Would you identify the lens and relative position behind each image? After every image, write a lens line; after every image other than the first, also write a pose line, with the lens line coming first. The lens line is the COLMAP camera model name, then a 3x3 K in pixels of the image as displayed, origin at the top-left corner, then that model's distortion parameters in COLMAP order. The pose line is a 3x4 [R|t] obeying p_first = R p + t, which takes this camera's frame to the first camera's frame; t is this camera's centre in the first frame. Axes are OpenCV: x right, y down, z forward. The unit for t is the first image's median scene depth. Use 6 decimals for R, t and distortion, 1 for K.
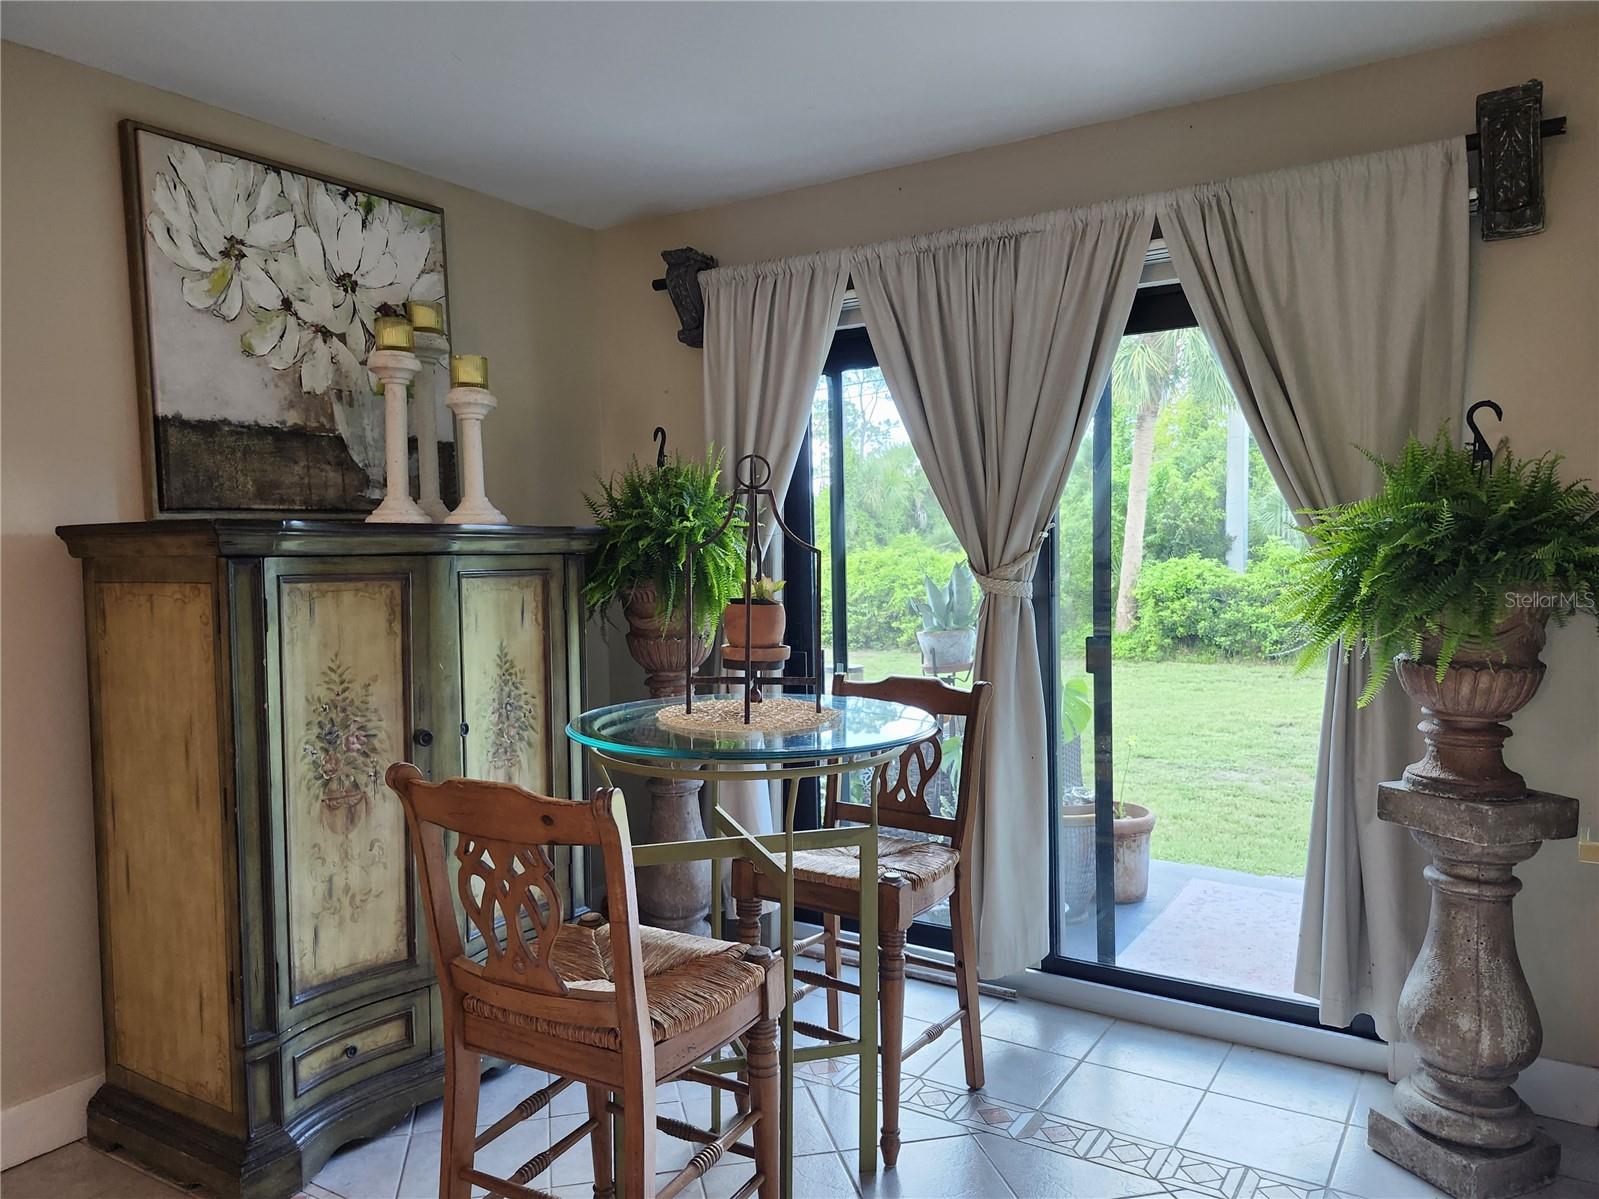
lens RADIAL K [[1141.3, 0, 799.5], [0, 1141.3, 599.5], [0, 0, 1]] dist [0.102415, -0.141283]
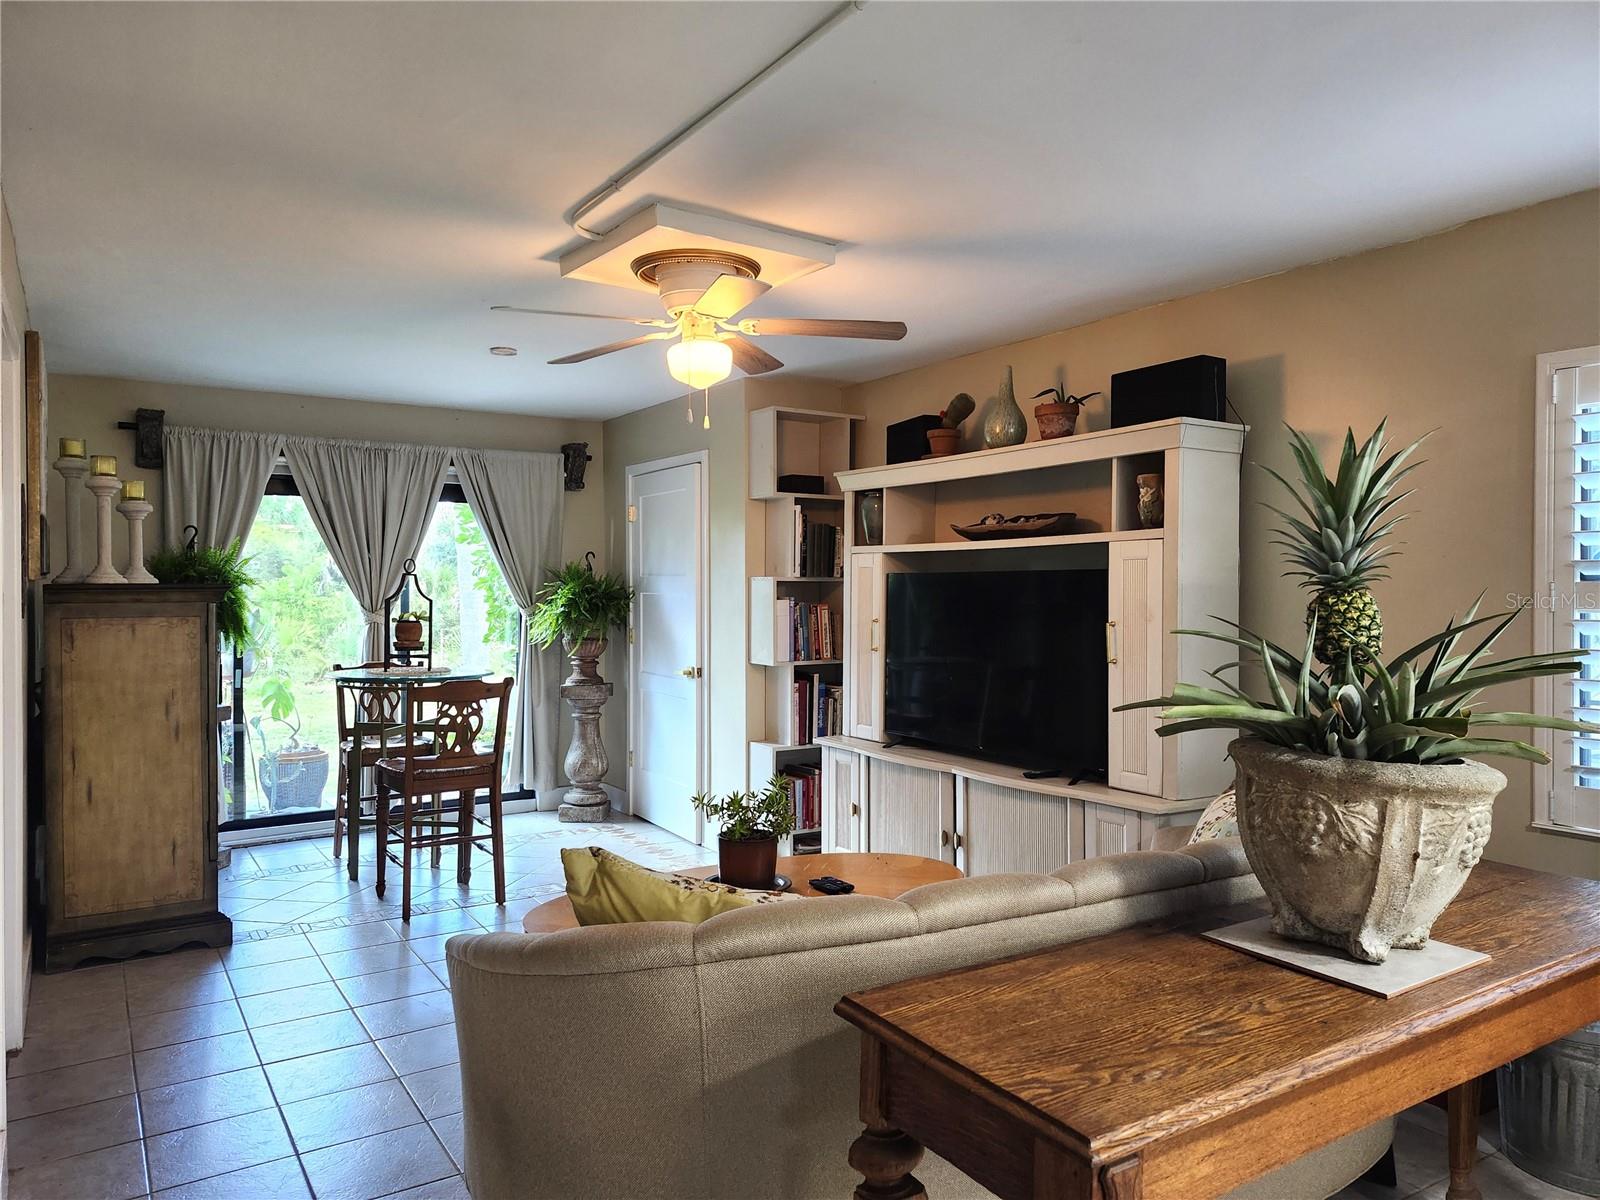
lens RADIAL K [[1104.7, 0, 804.7], [0, 1104.7, 590.0], [0, 0, 1]] dist [0.091239, -0.123546]
pose [[0.404932, 0.013205, 0.914252, -1.456287], [0.041432, 0.998604, -0.032774, 0.035591], [-0.913408, 0.051150, 0.403819, -0.528226]]
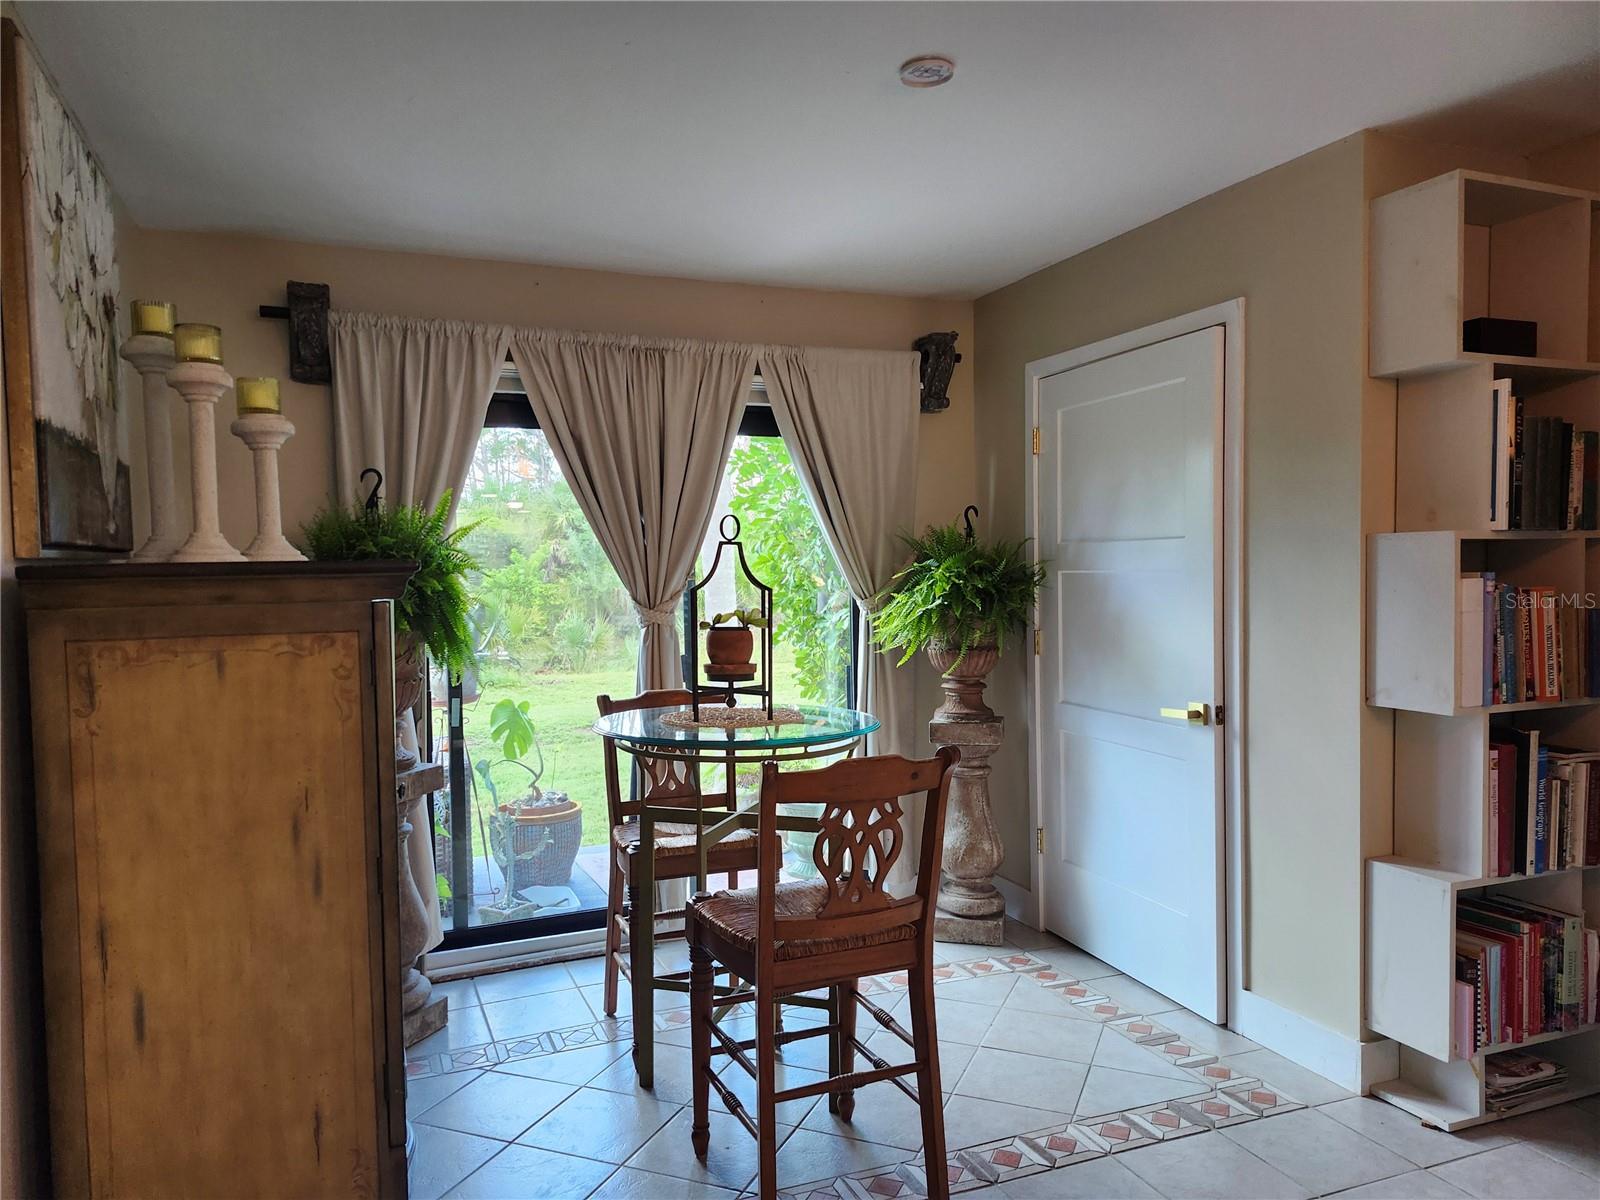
lens RADIAL K [[1107.8, 0, 778.7], [0, 1107.8, 610.6], [0, 0, 1]] dist [0.100470, -0.121205]
pose [[0.578929, -0.023339, 0.815044, -0.835325], [0.050117, 0.998719, -0.007000, -0.006237], [-0.813836, 0.044900, 0.579357, 0.190673]]
